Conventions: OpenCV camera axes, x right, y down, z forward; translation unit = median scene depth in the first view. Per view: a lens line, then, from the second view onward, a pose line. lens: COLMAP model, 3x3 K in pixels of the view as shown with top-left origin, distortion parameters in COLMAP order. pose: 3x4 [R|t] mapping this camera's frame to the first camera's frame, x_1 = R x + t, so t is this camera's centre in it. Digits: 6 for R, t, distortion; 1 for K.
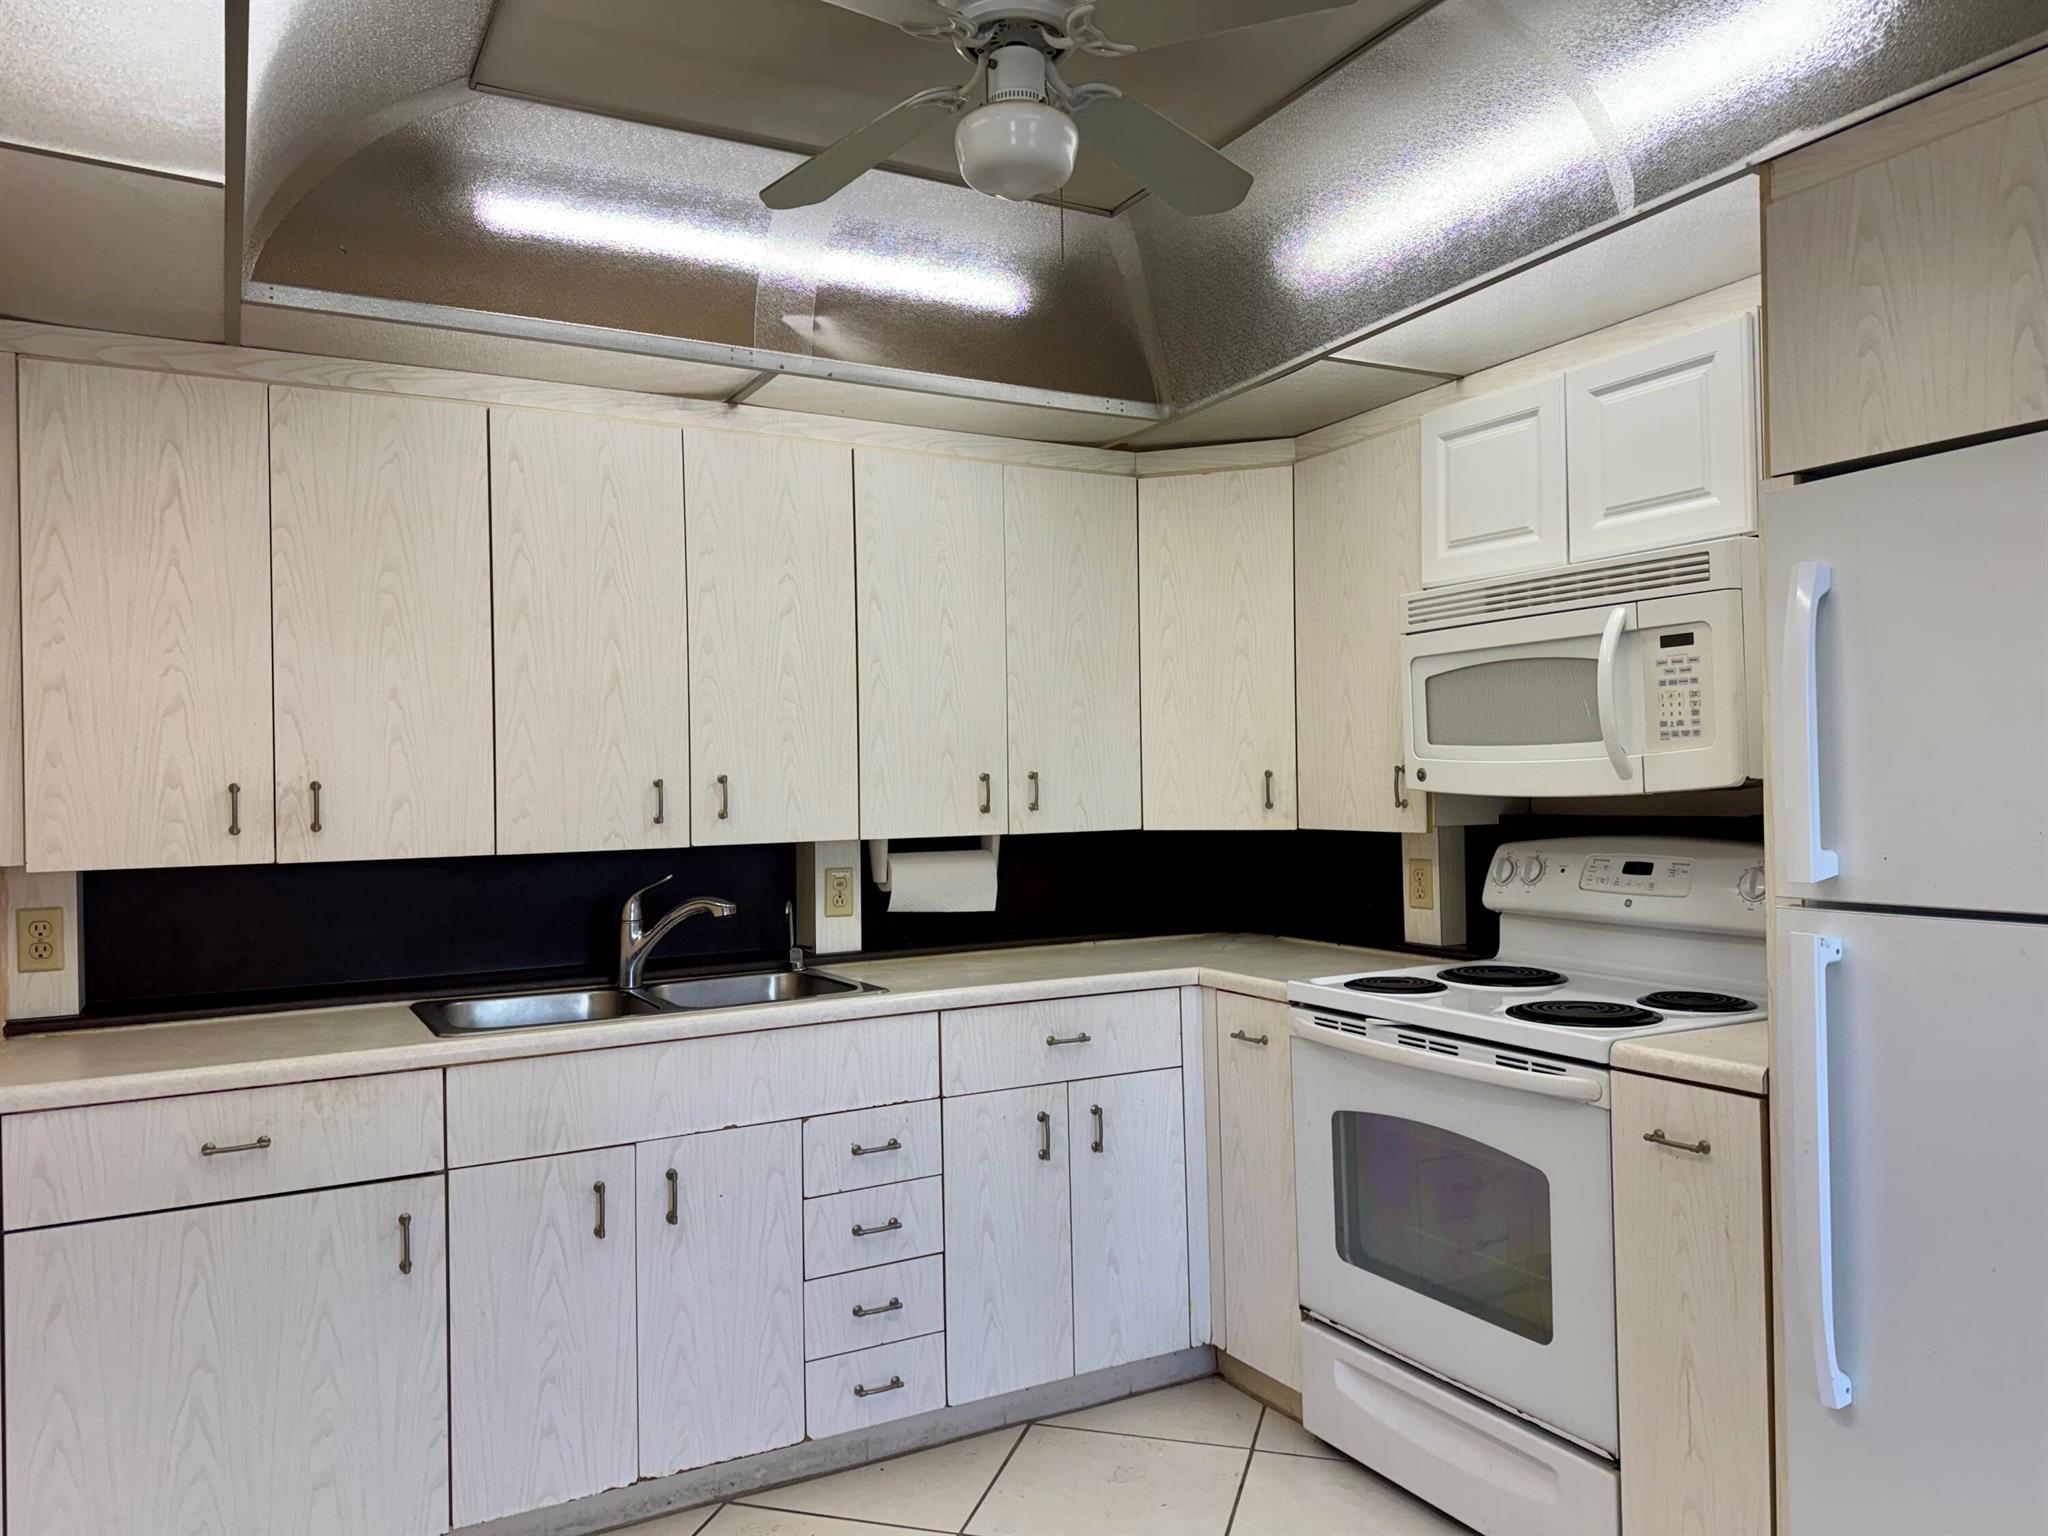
lens RADIAL K [[1423.3, 0, 1013.7], [0, 1423.3, 772.5], [0, 0, 1]] dist [0.129685, -0.198263]
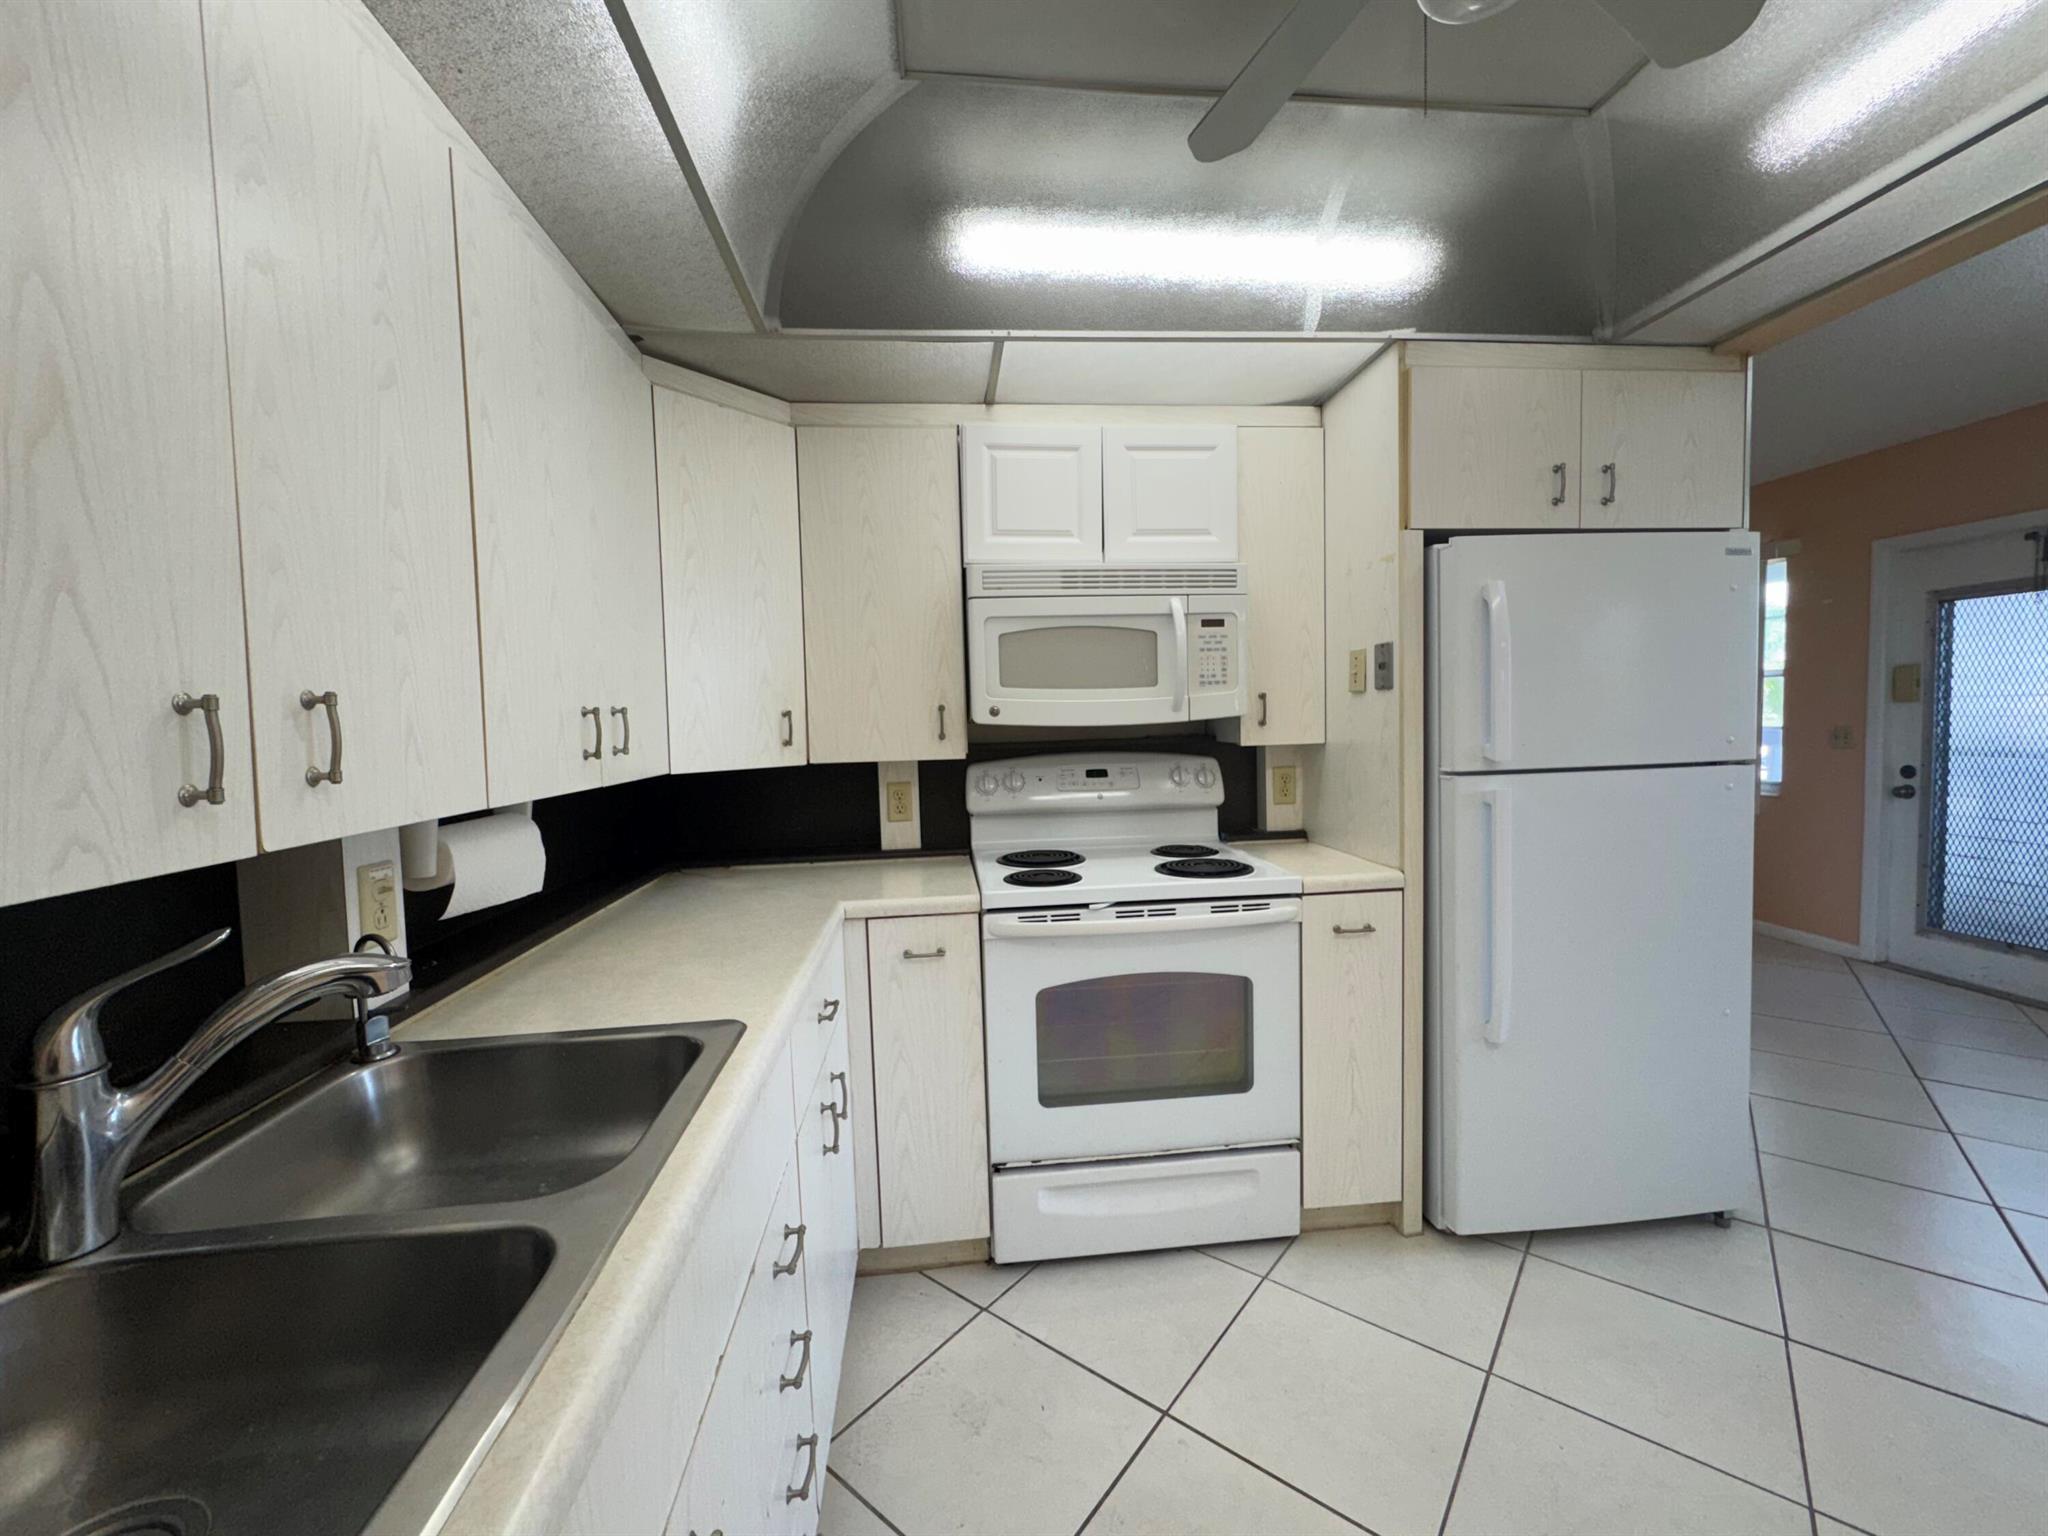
lens RADIAL K [[814.3, 0, 1025.8], [0, 814.3, 767.4], [0, 0, 1]] dist [-0.003416, 0.000100]
pose [[0.382096, -0.049333, 0.922805, -0.385098], [0.014059, 0.998769, 0.047573, 0.017781], [-0.924016, -0.005203, 0.382319, 0.734020]]
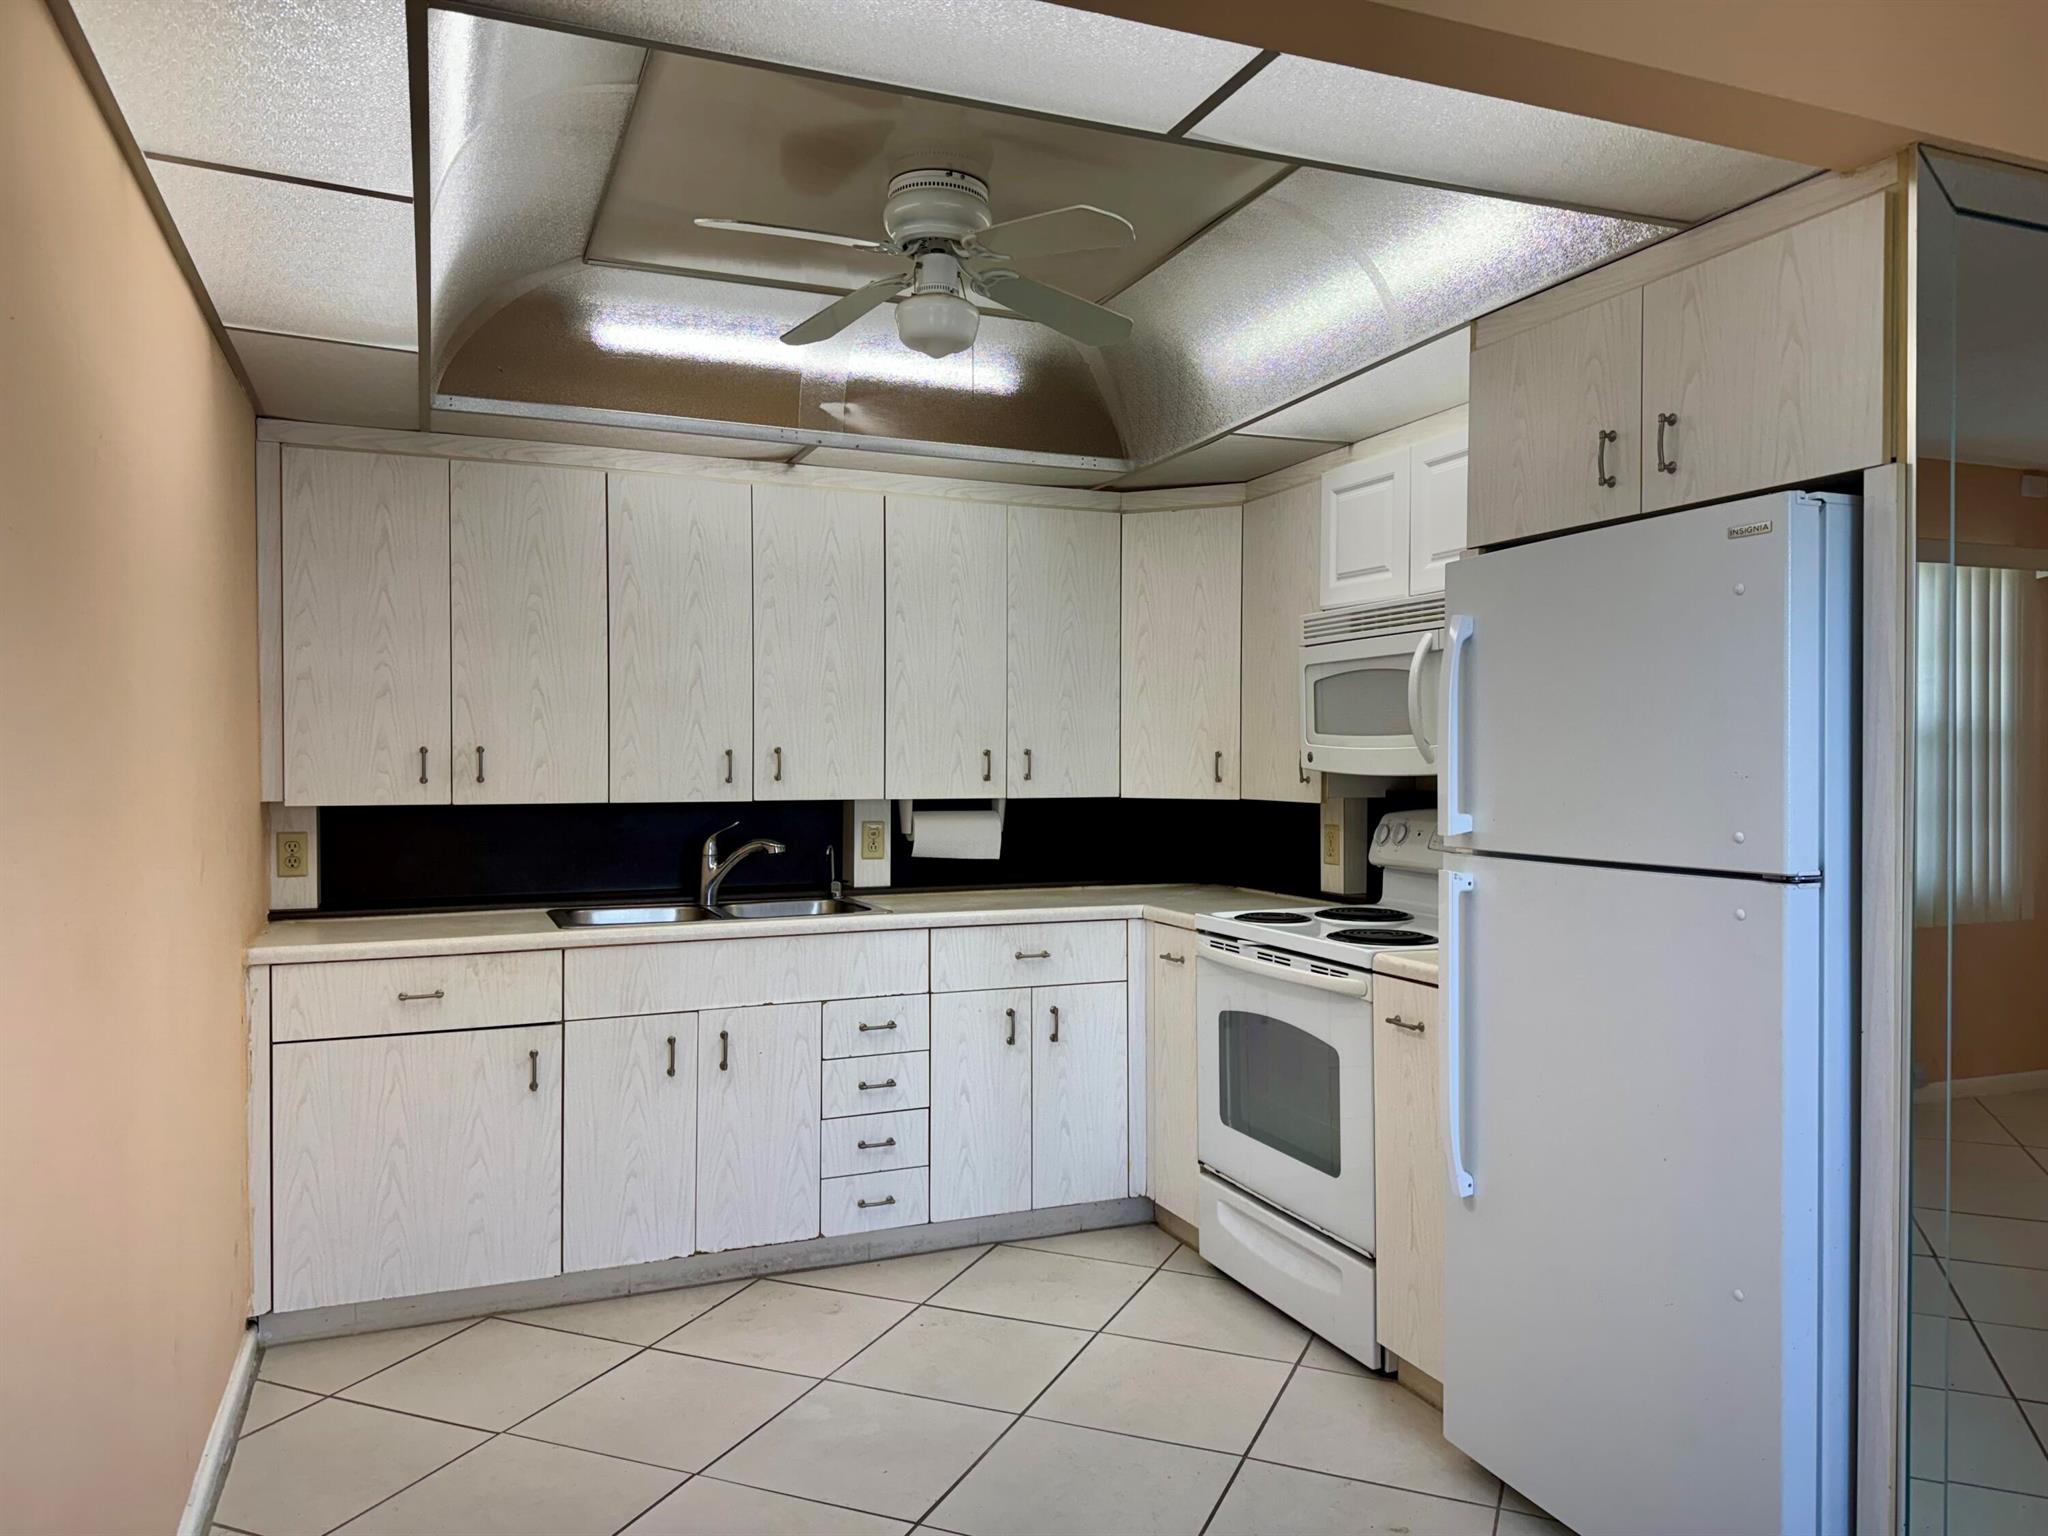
lens RADIAL K [[1415.9, 0, 1027.2], [0, 1415.9, 771.2], [0, 0, 1]] dist [0.184324, -0.361870]
pose [[0.994306, 0.019994, -0.104672, 0.174216], [-0.018174, 0.999667, 0.018307, -0.004707], [0.105003, -0.016300, 0.994338, -0.301887]]
